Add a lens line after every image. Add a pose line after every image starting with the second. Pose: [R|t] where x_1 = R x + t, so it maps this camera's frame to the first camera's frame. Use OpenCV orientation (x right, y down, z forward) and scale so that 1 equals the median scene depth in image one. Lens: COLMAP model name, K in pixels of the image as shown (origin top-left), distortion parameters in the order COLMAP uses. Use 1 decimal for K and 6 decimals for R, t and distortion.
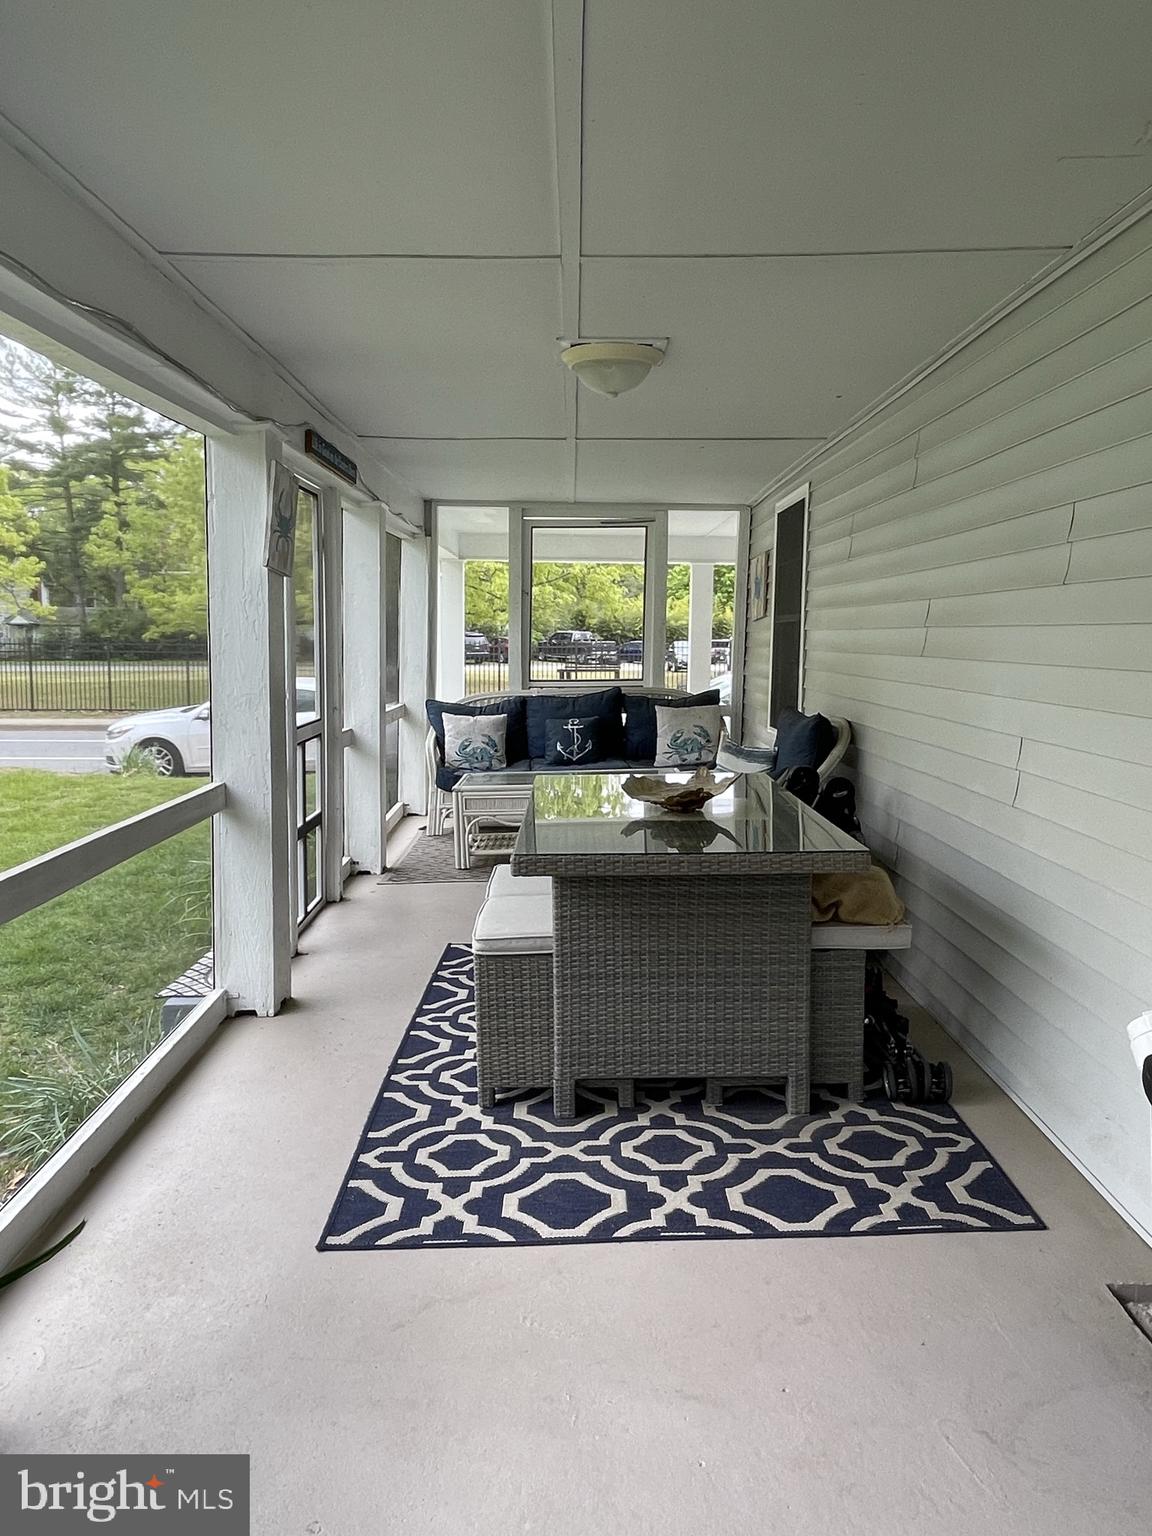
lens RADIAL K [[1124.9, 0, 576.0], [0, 1124.9, 768.0], [0, 0, 1]] dist [0.026138, 0.001145]
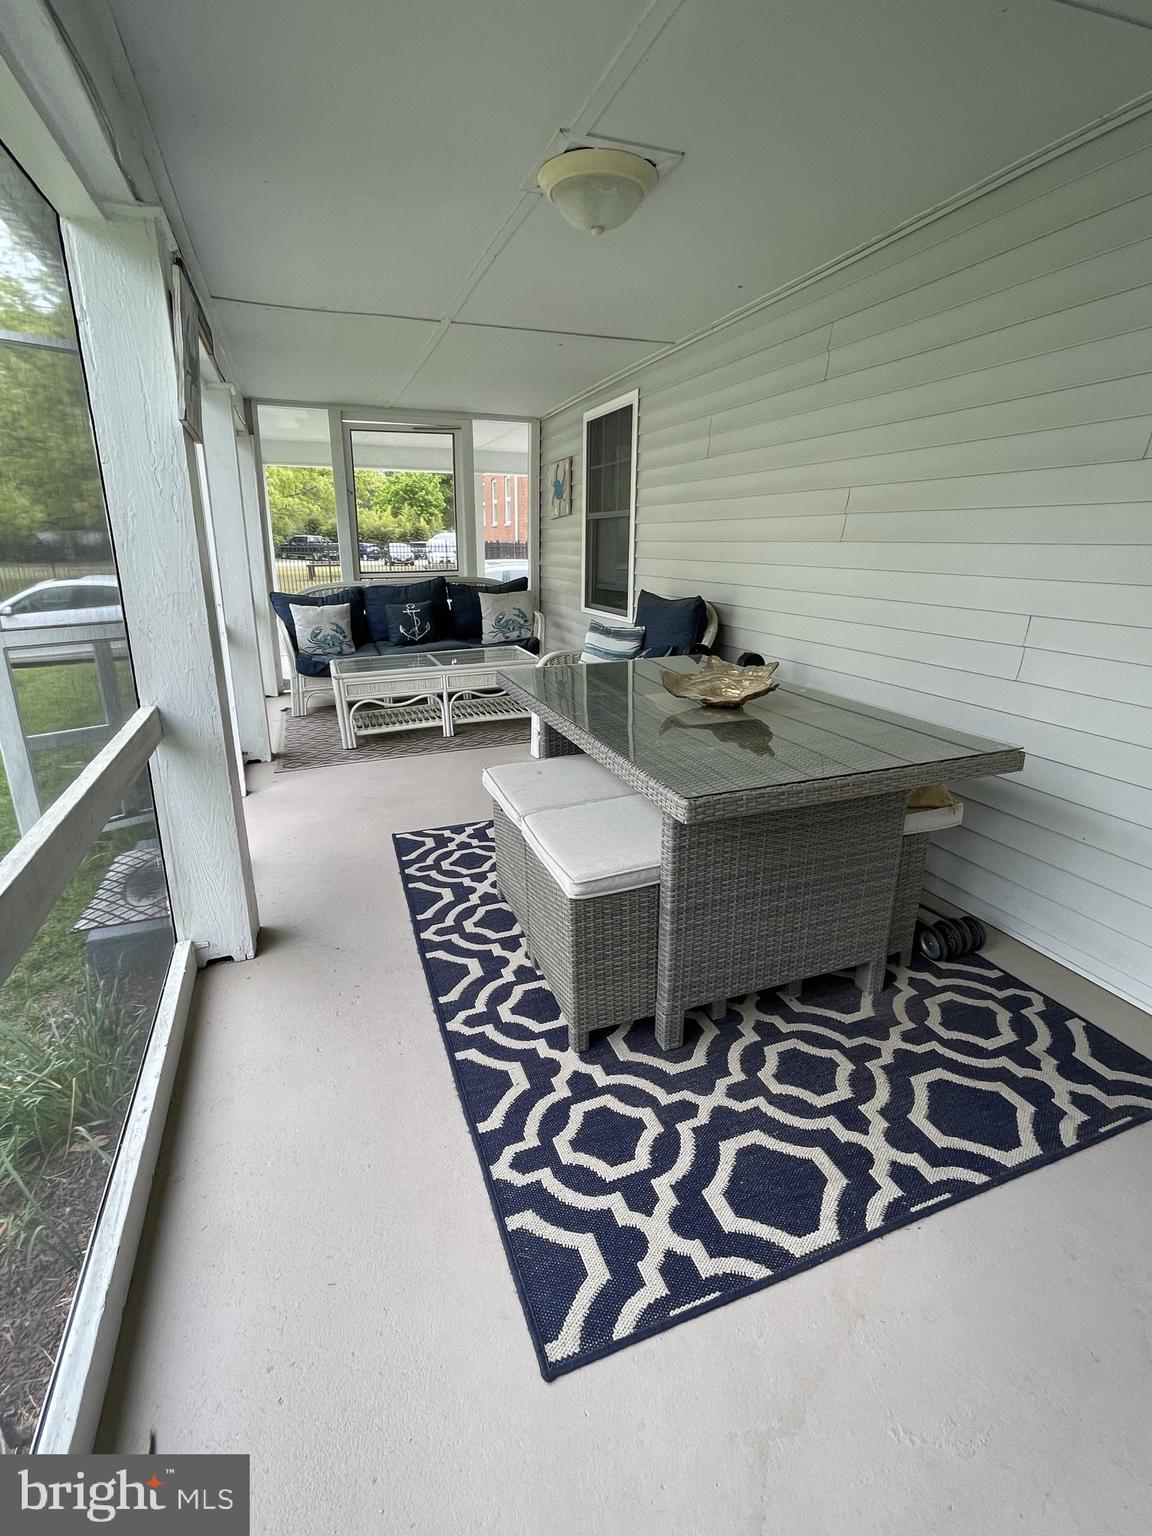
lens RADIAL K [[725.7, 0, 576.0], [0, 725.7, 768.0], [0, 0, 1]] dist [-0.002740, -0.000421]
pose [[0.935623, -0.108987, 0.335756, -0.220996], [0.044609, 0.980024, 0.193809, -0.033072], [-0.350172, -0.166355, 0.921795, 0.429319]]
